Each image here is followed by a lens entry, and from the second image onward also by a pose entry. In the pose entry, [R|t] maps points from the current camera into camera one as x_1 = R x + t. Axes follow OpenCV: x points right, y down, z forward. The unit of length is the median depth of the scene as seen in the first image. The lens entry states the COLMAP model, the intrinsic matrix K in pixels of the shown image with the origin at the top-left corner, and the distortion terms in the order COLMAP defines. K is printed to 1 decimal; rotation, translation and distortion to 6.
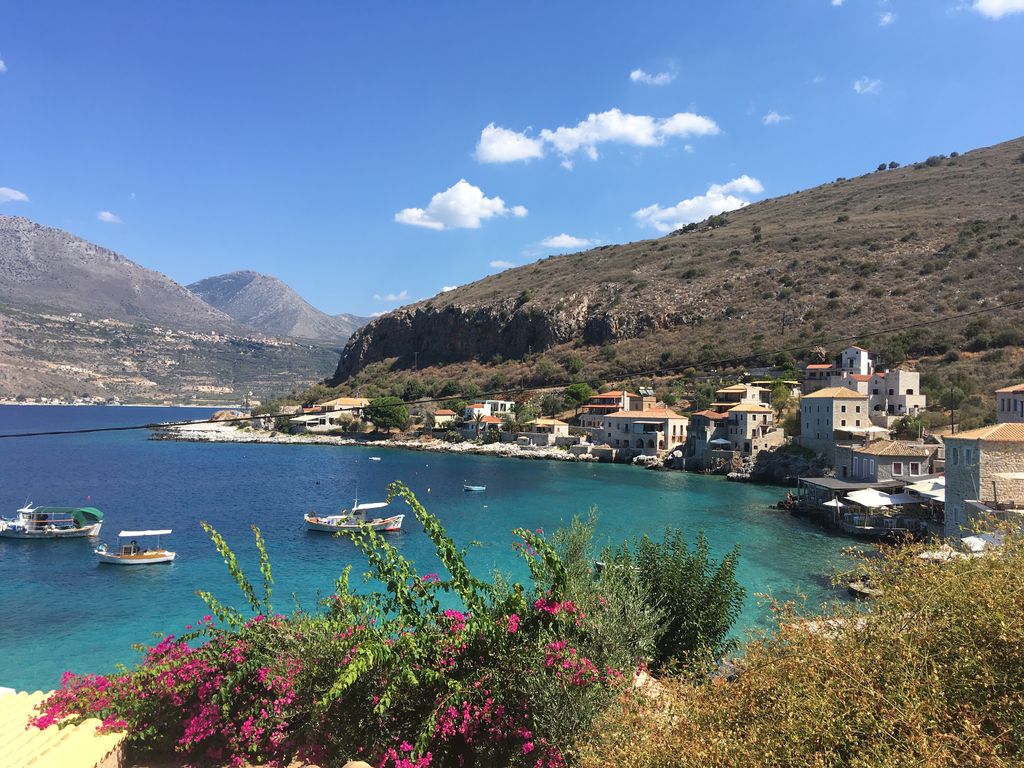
lens RADIAL K [[863.7, 0, 512.0], [0, 863.7, 384.0], [0, 0, 1]] dist [0.087305, -0.099570]
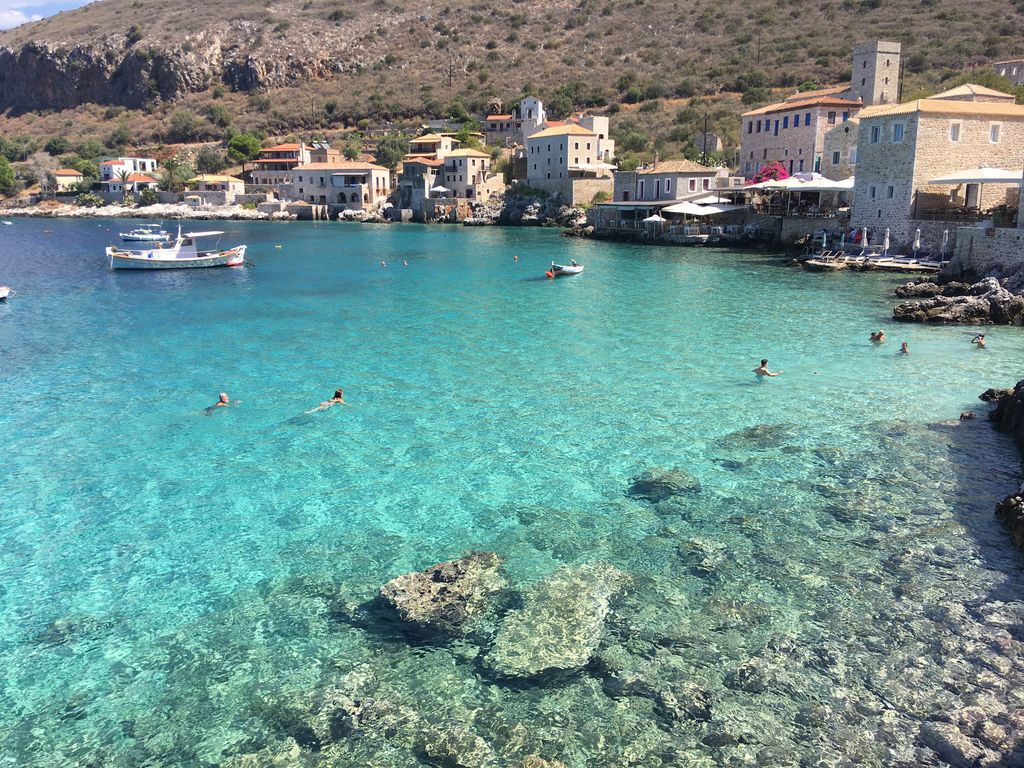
lens RADIAL K [[853.8, 0, 512.0], [0, 853.8, 384.0], [0, 0, 1]] dist [0.131200, -0.196701]
pose [[0.894268, -0.118859, 0.431459, -0.081570], [0.008716, 0.968529, 0.248748, 0.025139], [-0.447447, -0.218686, 0.867161, 0.057190]]
